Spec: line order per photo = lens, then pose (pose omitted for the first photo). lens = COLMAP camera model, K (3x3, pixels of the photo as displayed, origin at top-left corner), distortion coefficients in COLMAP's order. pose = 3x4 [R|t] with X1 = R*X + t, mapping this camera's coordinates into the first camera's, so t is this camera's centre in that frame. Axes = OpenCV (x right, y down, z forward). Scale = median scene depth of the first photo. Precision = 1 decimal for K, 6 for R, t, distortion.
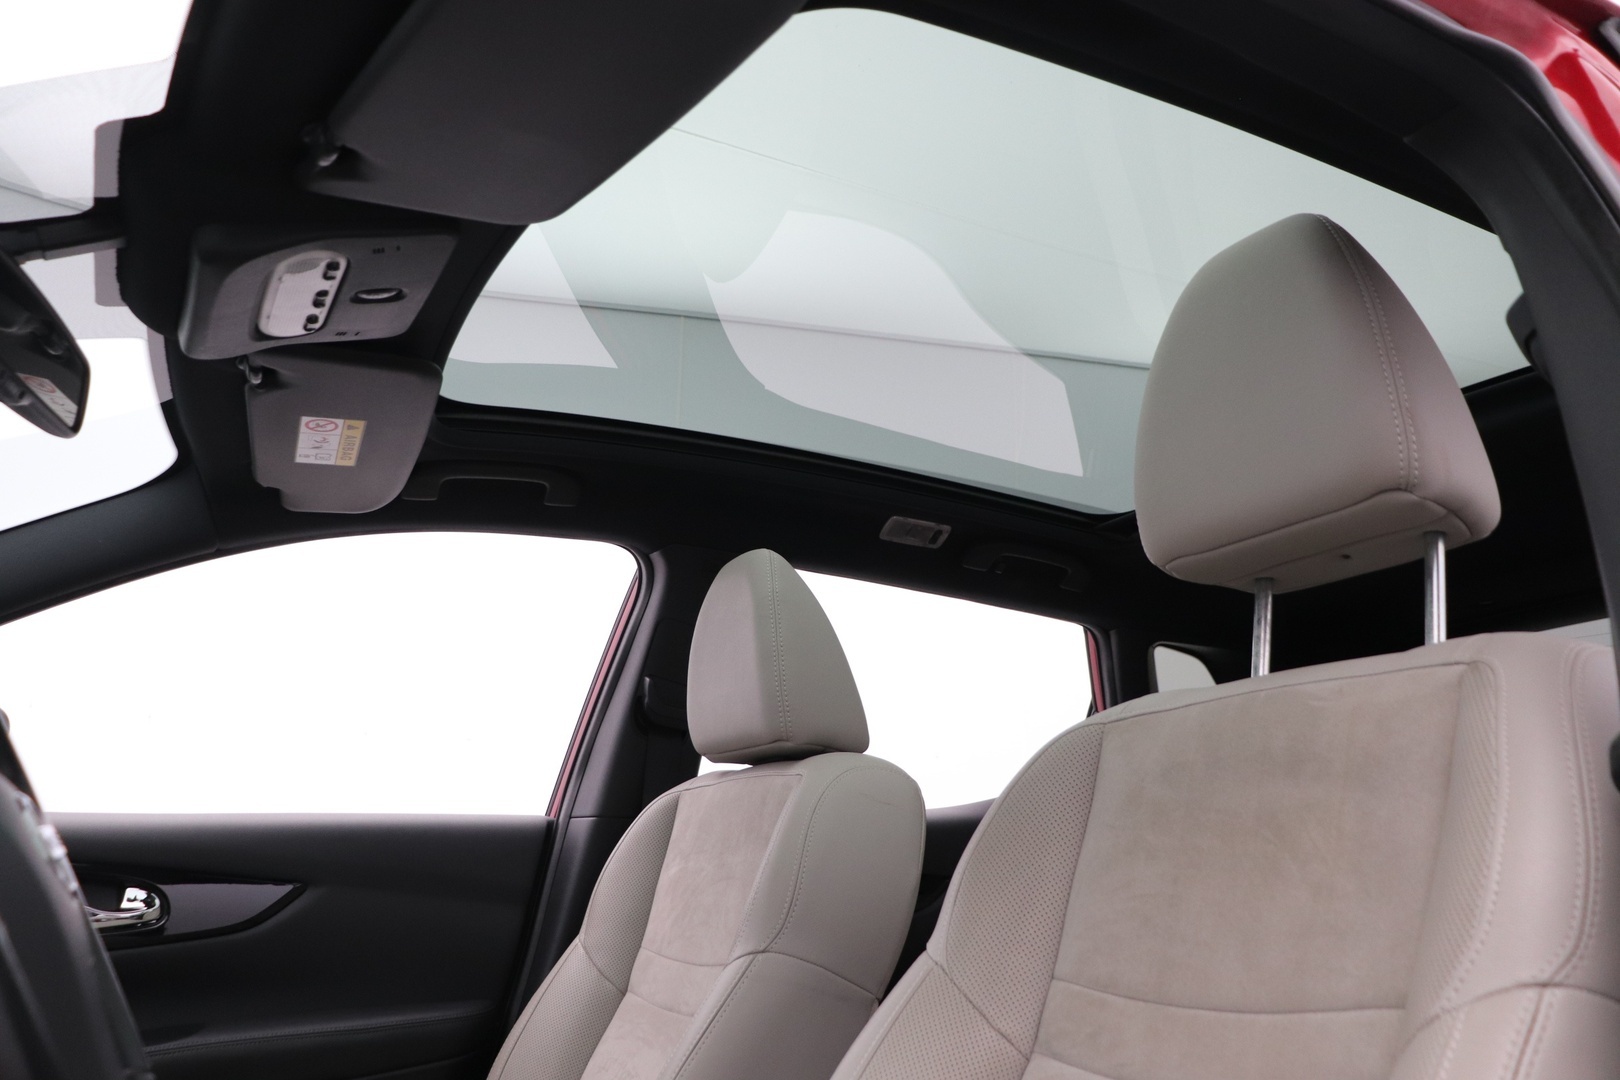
lens RADIAL K [[1332.8, 0, 807.9], [0, 1332.8, 536.0], [0, 0, 1]] dist [-0.177302, 0.142840]
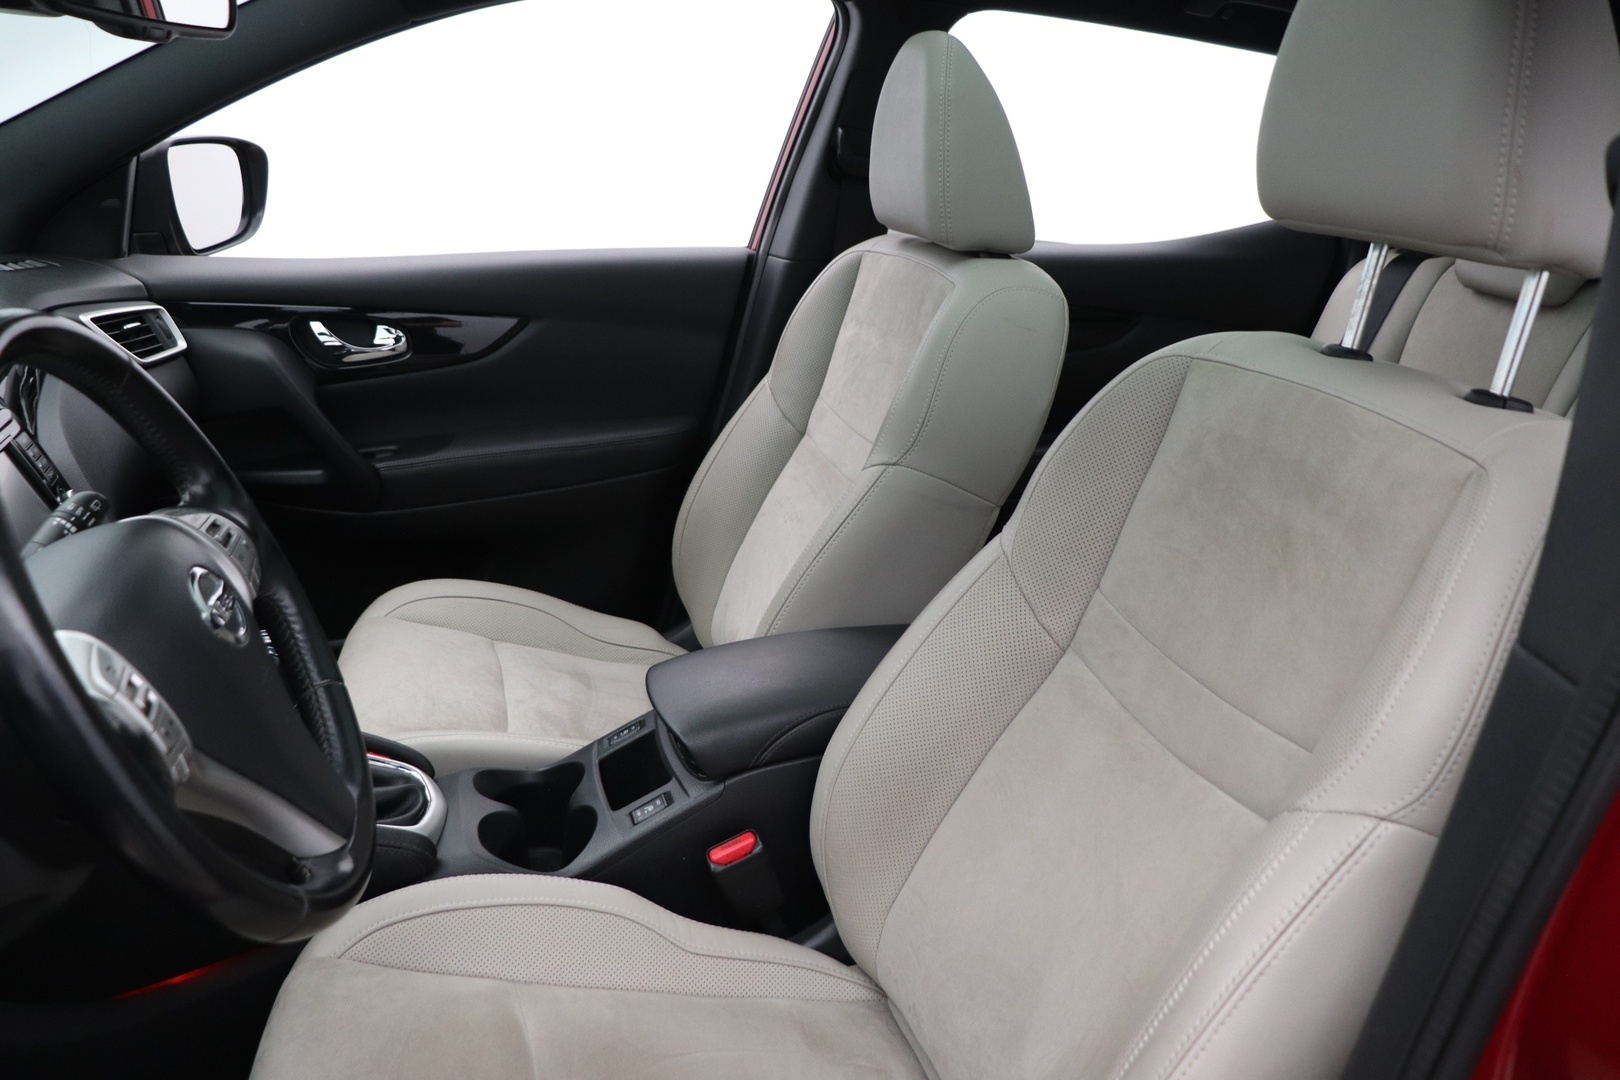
lens RADIAL K [[1332.8, 0, 805.2], [0, 1332.8, 541.5], [0, 0, 1]] dist [-0.177302, 0.142840]
pose [[0.974911, 0.112943, -0.191815, 0.091633], [0.007562, 0.844415, 0.535636, -0.185929], [0.222468, -0.523647, 0.822375, 0.007058]]
